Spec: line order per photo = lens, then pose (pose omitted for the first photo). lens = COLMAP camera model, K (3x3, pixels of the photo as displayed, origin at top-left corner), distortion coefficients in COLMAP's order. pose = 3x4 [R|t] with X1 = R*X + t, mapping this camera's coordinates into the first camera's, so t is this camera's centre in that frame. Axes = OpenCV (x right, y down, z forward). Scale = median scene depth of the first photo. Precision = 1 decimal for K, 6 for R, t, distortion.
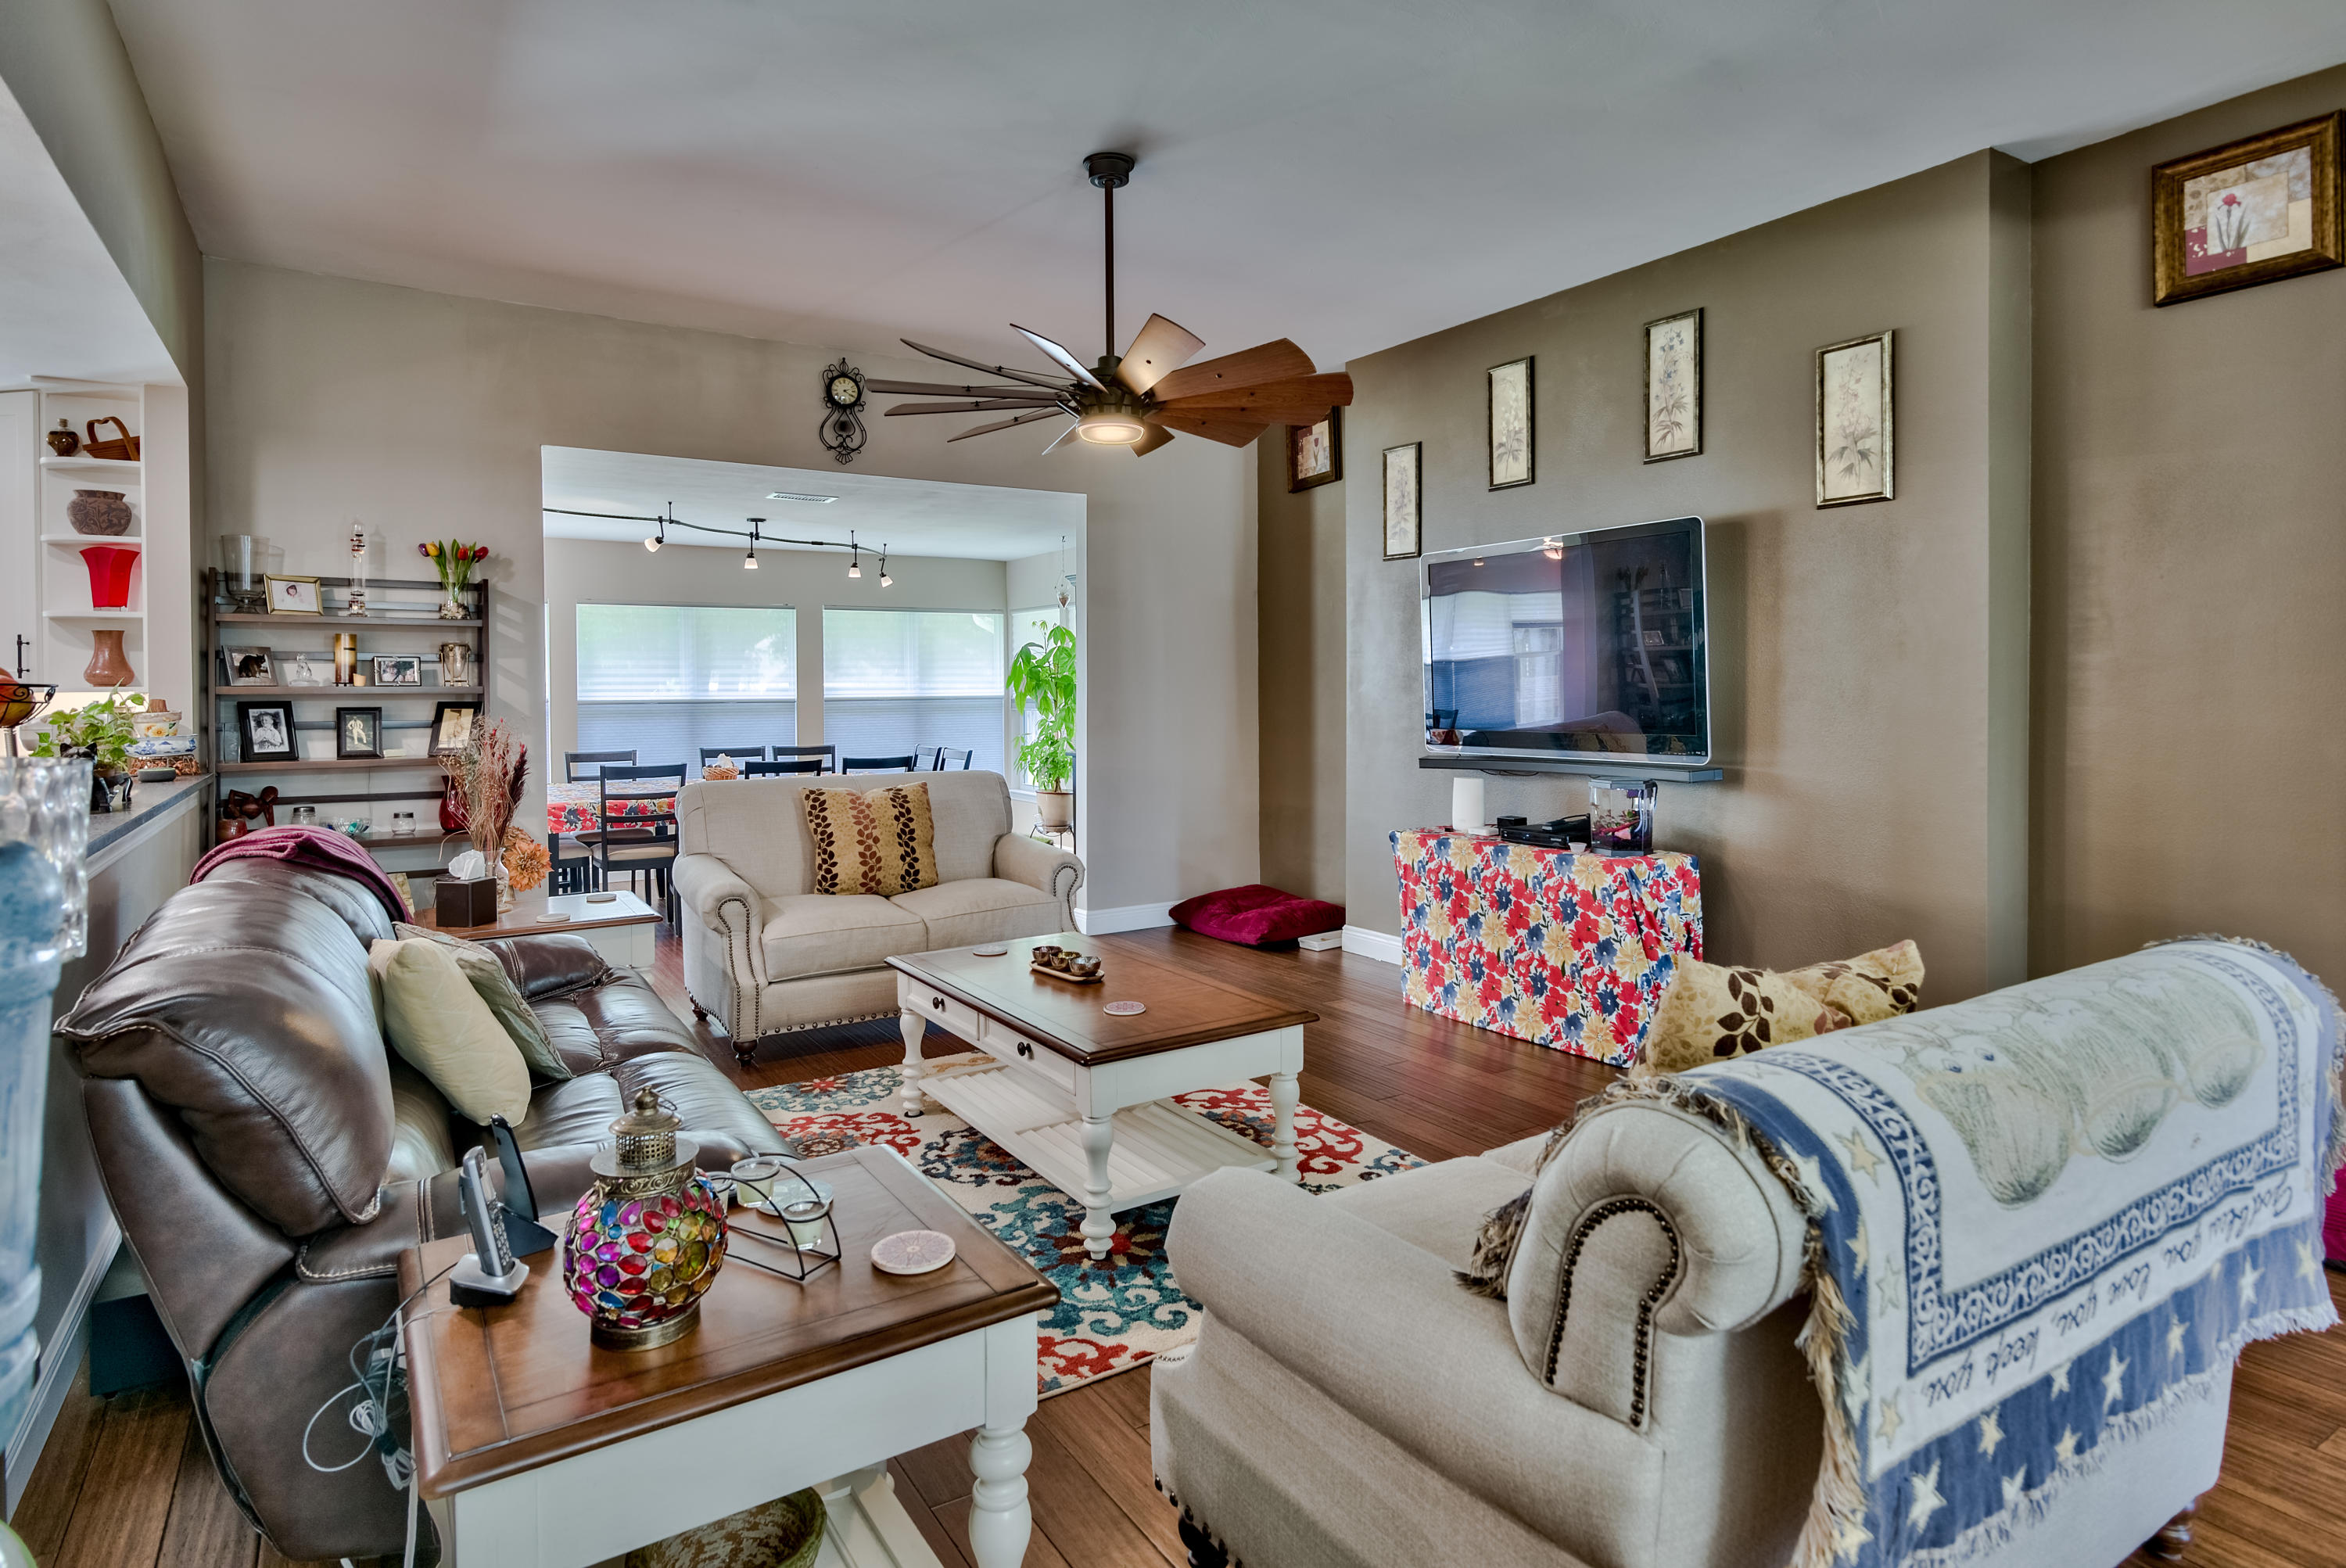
lens RADIAL K [[1252.6, 0, 1164.8], [0, 1252.6, 684.7], [0, 0, 1]] dist [0.002468, 0.000192]
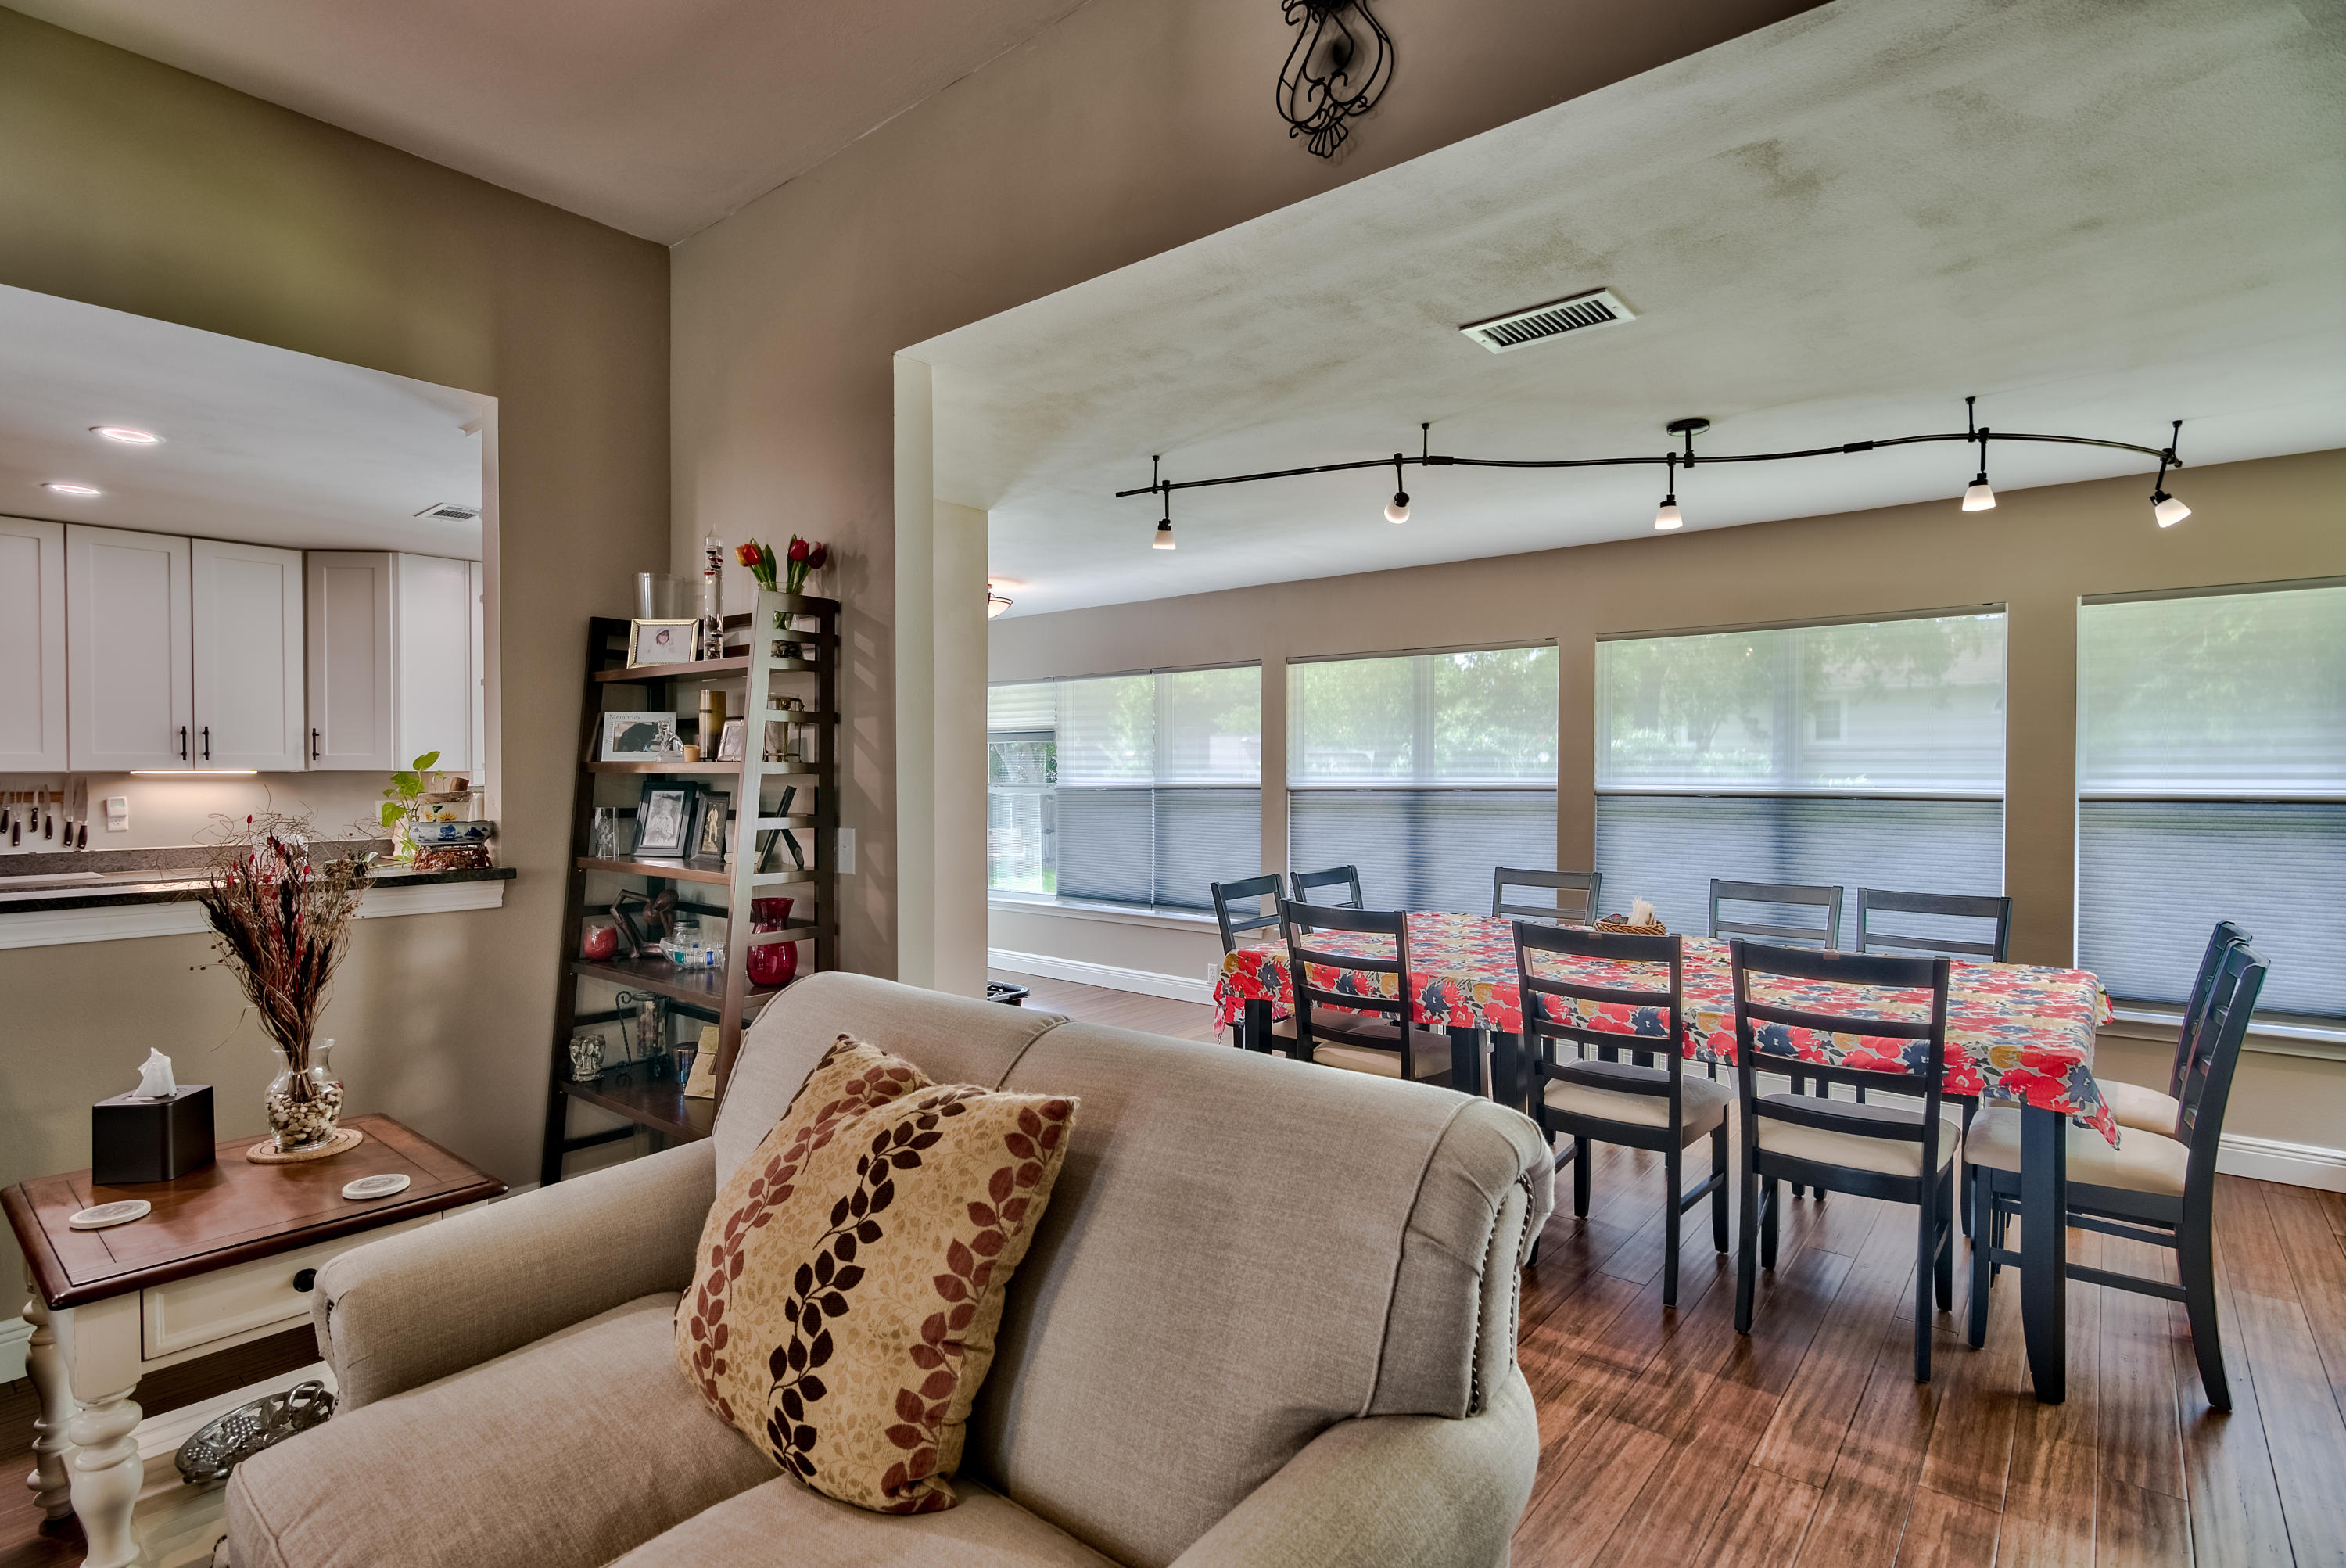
lens RADIAL K [[1154.3, 0, 1173.0], [0, 1154.3, 784.0], [0, 0, 1]] dist [-0.015840, 0.007801]
pose [[0.302059, 0.014427, -0.953180, 0.063382], [-0.002922, 0.999895, 0.014208, 0.003218], [0.953285, -0.001507, 0.302069, 0.996772]]
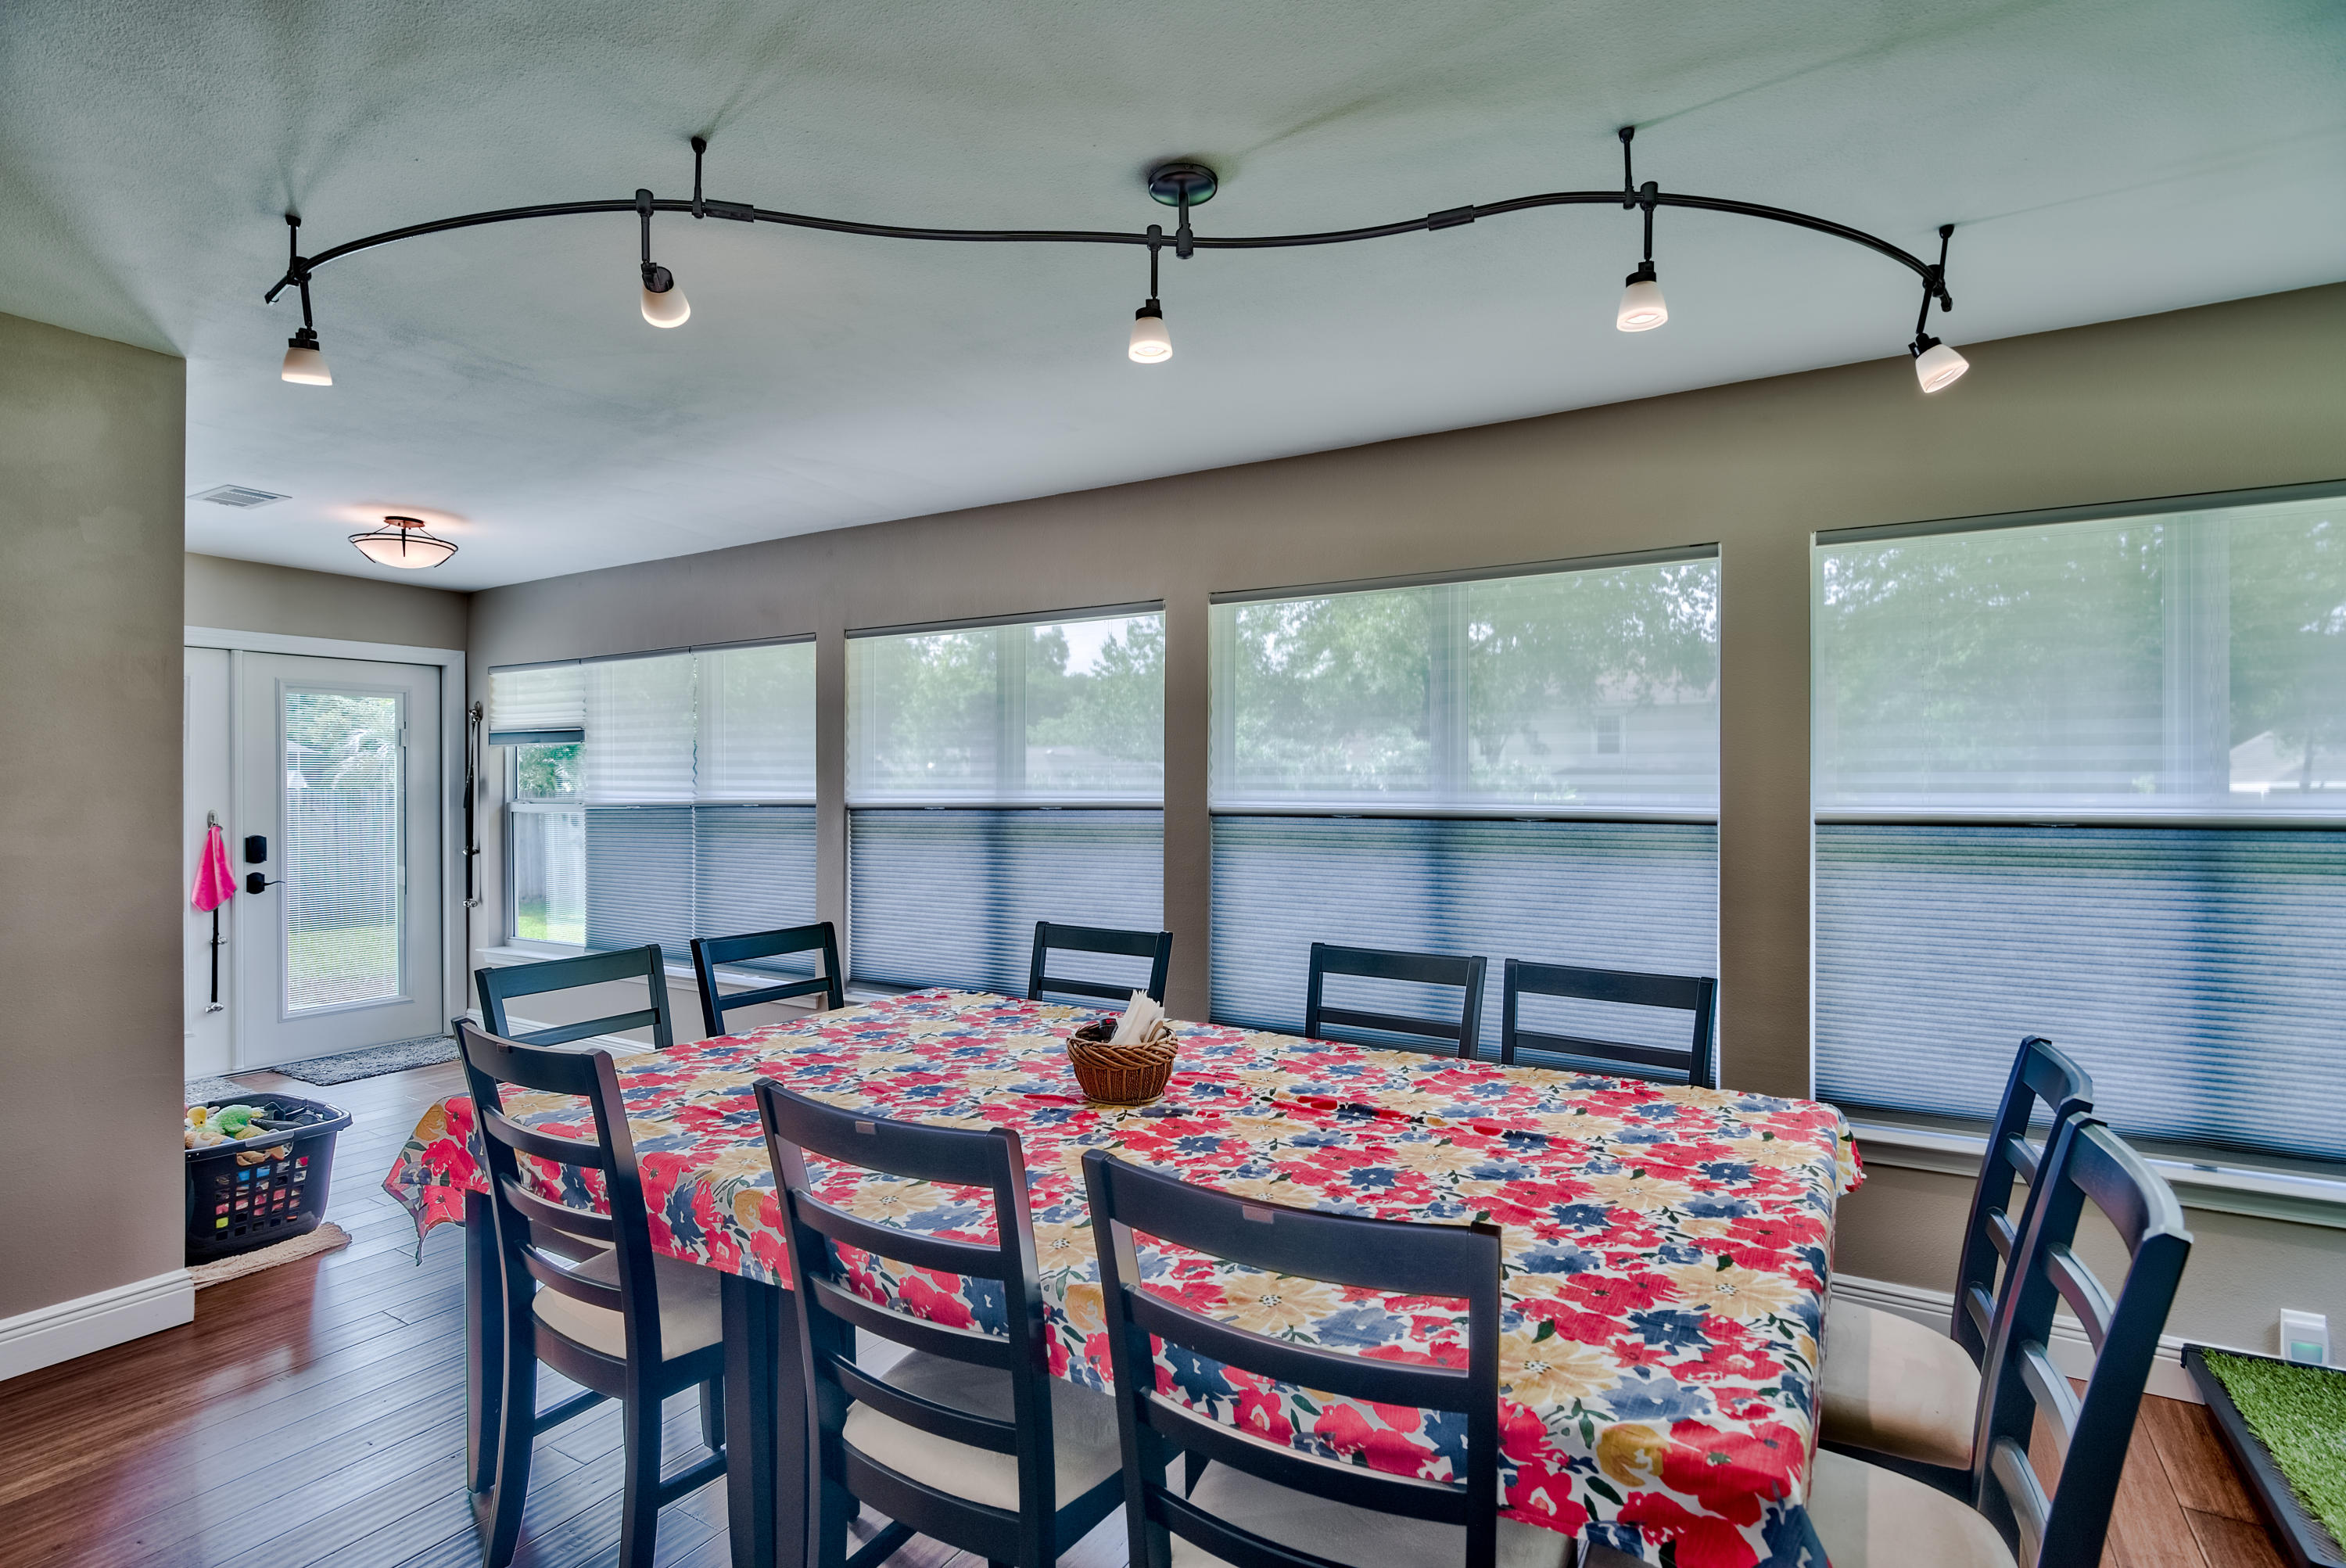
lens RADIAL K [[1136.1, 0, 1173.0], [0, 1136.1, 784.0], [0, 0, 1]] dist [-0.000916, 0.000075]
pose [[0.433921, 0.003697, -0.900943, -0.142522], [-0.002542, 0.999993, 0.002879, 0.004306], [0.900947, 0.001042, 0.433927, 1.314543]]
